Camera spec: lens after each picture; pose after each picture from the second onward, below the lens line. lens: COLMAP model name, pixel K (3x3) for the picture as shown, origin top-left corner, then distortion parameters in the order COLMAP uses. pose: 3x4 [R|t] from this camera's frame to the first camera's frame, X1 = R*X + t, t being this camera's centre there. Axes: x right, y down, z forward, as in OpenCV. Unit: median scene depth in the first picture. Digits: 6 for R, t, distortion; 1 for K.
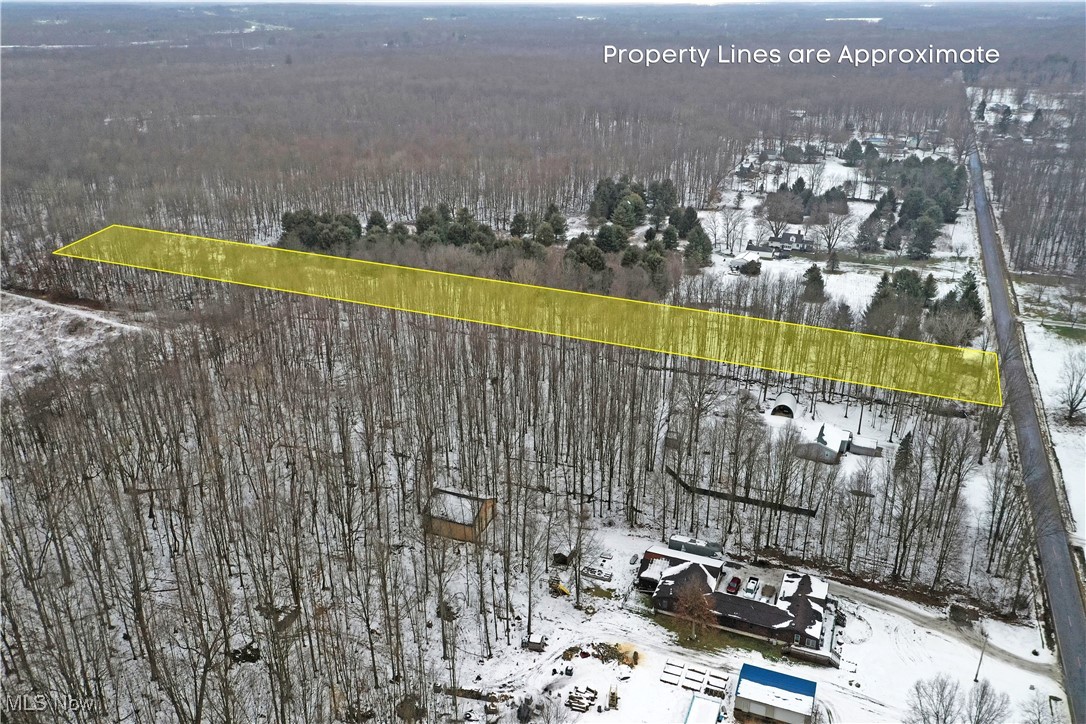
lens RADIAL K [[851.7, 0, 547.1], [0, 851.7, 363.8], [0, 0, 1]] dist [0.016376, -0.002414]
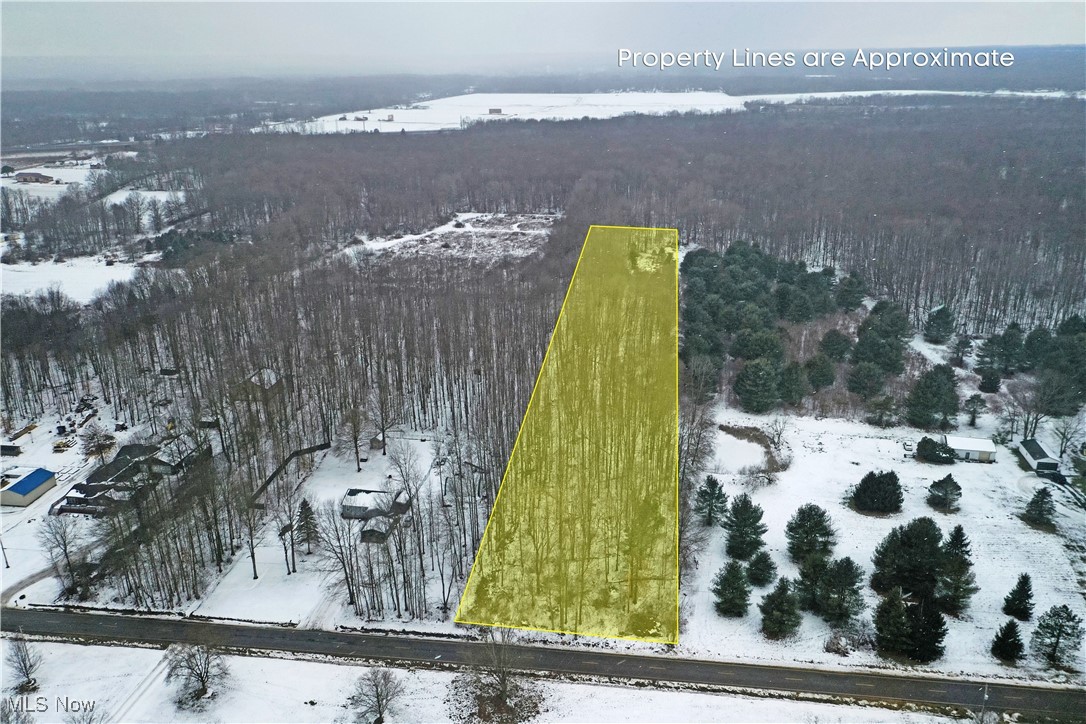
lens RADIAL K [[851.7, 0, 547.1], [0, 851.7, 363.8], [0, 0, 1]] dist [0.016376, -0.002414]
pose [[0.250093, 0.333410, -0.909005, 0.984878], [-0.373158, 0.899504, 0.227259, -0.280931], [0.893424, 0.282366, 0.349374, 0.656287]]
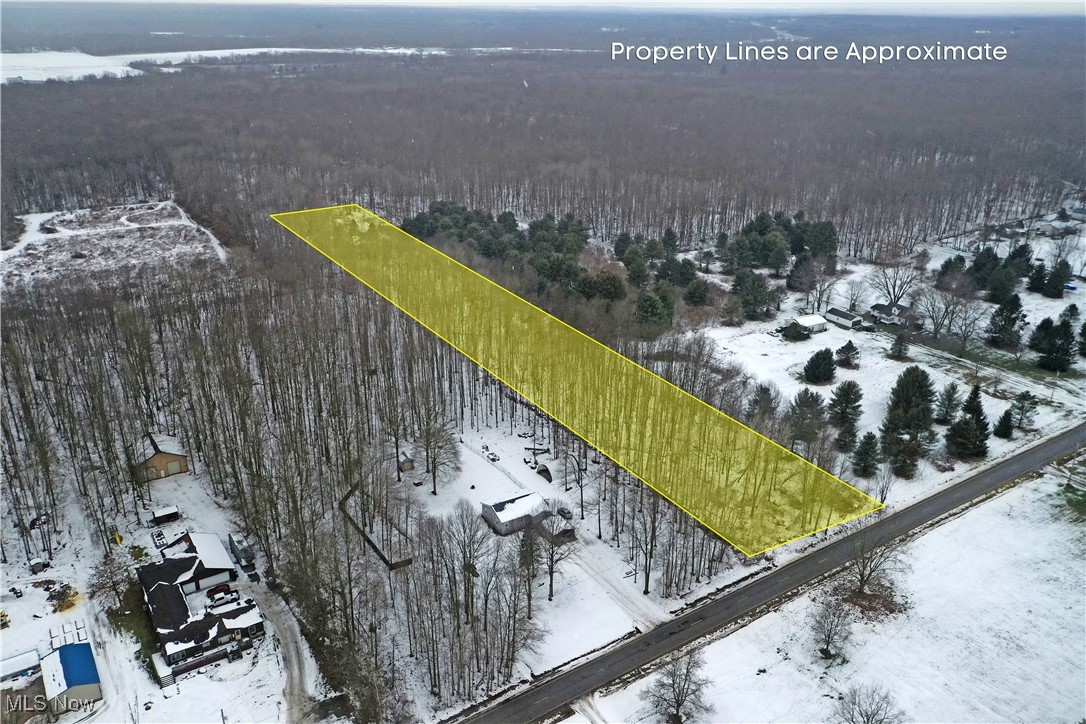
lens RADIAL K [[855.3, 0, 543.0], [0, 855.3, 362.0], [0, 0, 1]] dist [0.018836, 0.001180]
pose [[0.826265, 0.222820, -0.517336, 0.640937], [-0.228868, 0.972007, 0.053111, -0.094486], [0.514689, 0.074518, 0.854133, 0.193308]]
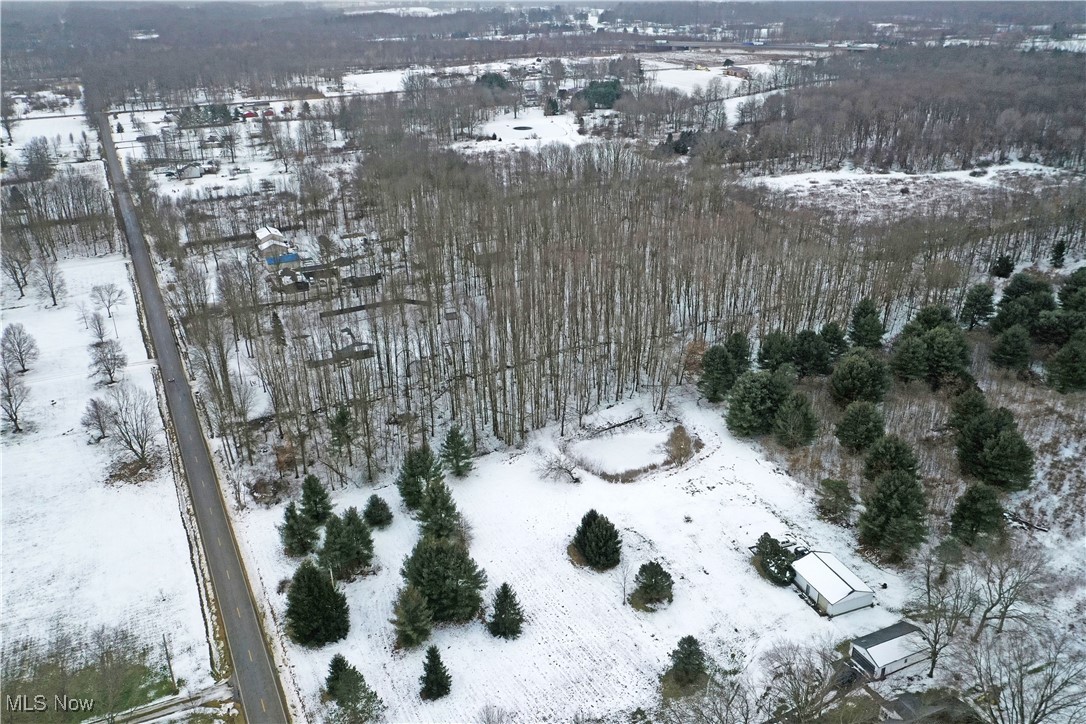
lens RADIAL K [[851.7, 0, 547.1], [0, 851.7, 363.8], [0, 0, 1]] dist [0.016376, -0.002414]
pose [[-0.647505, 0.333607, -0.685160, 0.798817], [-0.287336, 0.725850, 0.624964, -0.586450], [0.705816, 0.601538, -0.374134, 1.368086]]
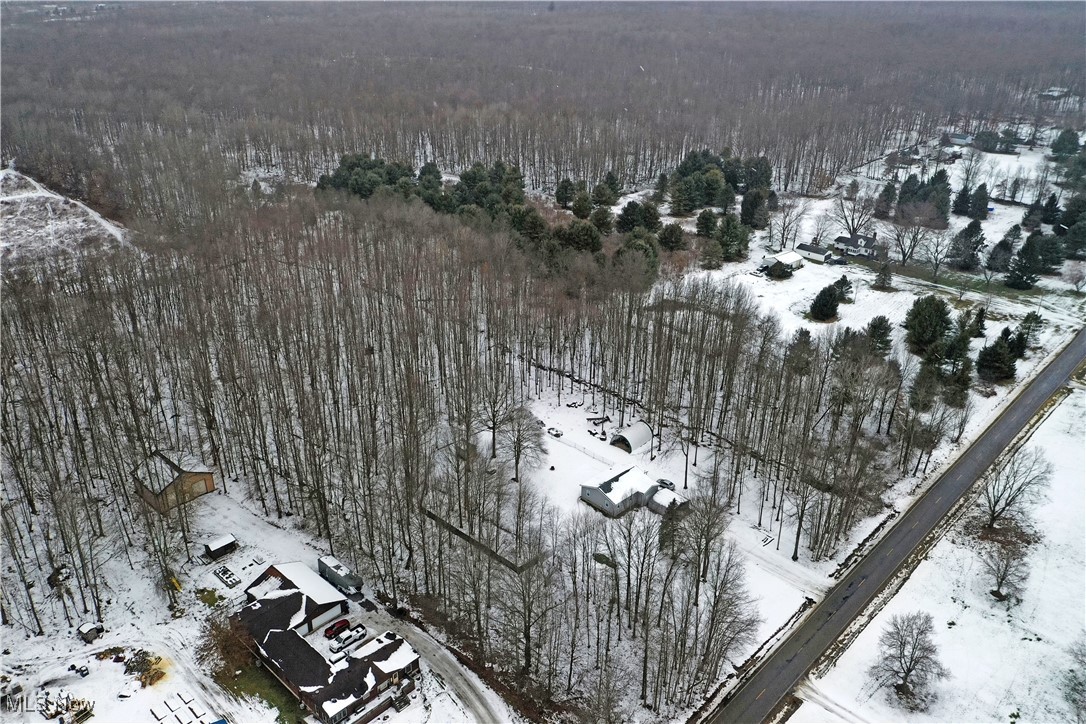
lens RADIAL K [[855.3, 0, 543.0], [0, 855.3, 362.0], [0, 0, 1]] dist [0.018836, 0.001180]
pose [[0.932543, 0.167827, -0.319683, 0.411852], [-0.152251, 0.985620, 0.073299, -0.065706], [0.327387, -0.019682, 0.944685, 0.158527]]
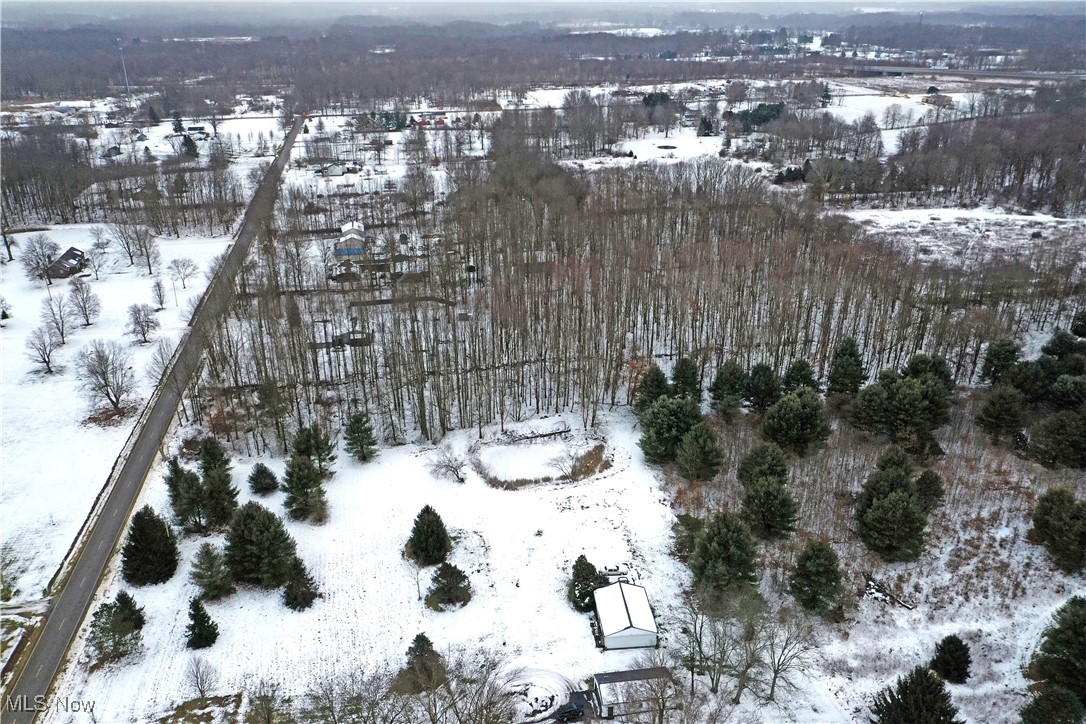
lens RADIAL K [[851.7, 0, 547.1], [0, 851.7, 363.8], [0, 0, 1]] dist [0.016376, -0.002414]
pose [[-0.830016, 0.233535, -0.506493, 0.607774], [-0.209749, 0.710753, 0.671443, -0.650072], [0.516797, 0.663545, -0.540953, 1.543587]]
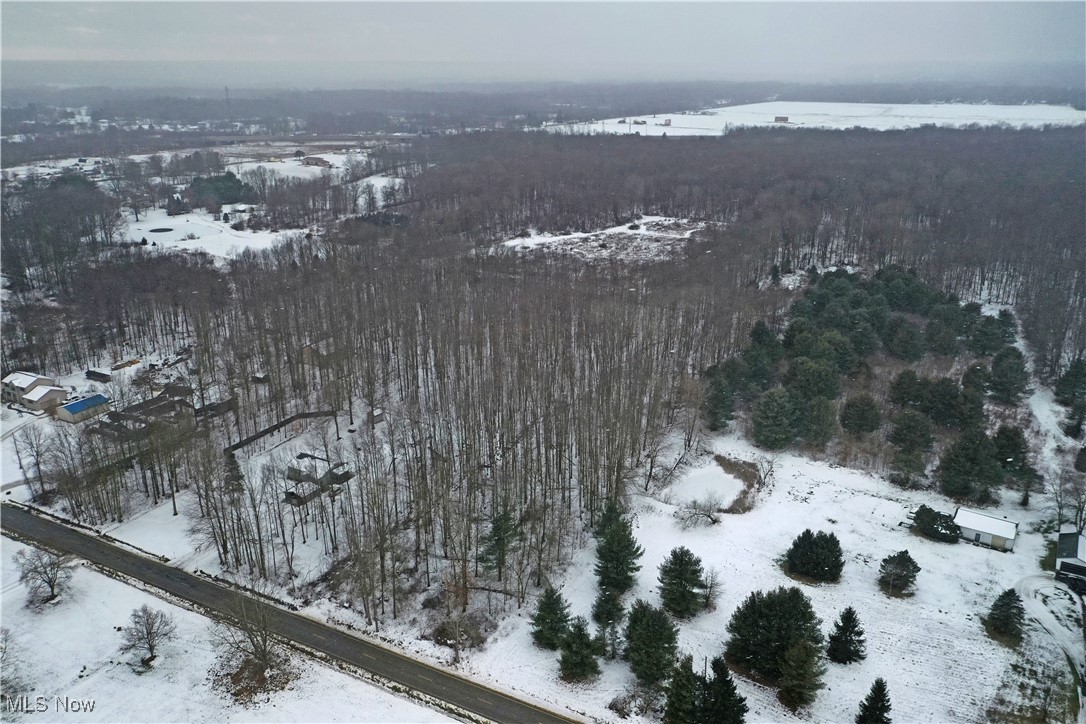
lens RADIAL K [[851.7, 0, 547.1], [0, 851.7, 363.8], [0, 0, 1]] dist [0.016376, -0.002414]
pose [[-0.106674, 0.335755, -0.935889, 0.986126], [-0.391315, 0.851122, 0.349947, -0.390025], [0.914053, 0.403558, 0.040593, 0.955364]]
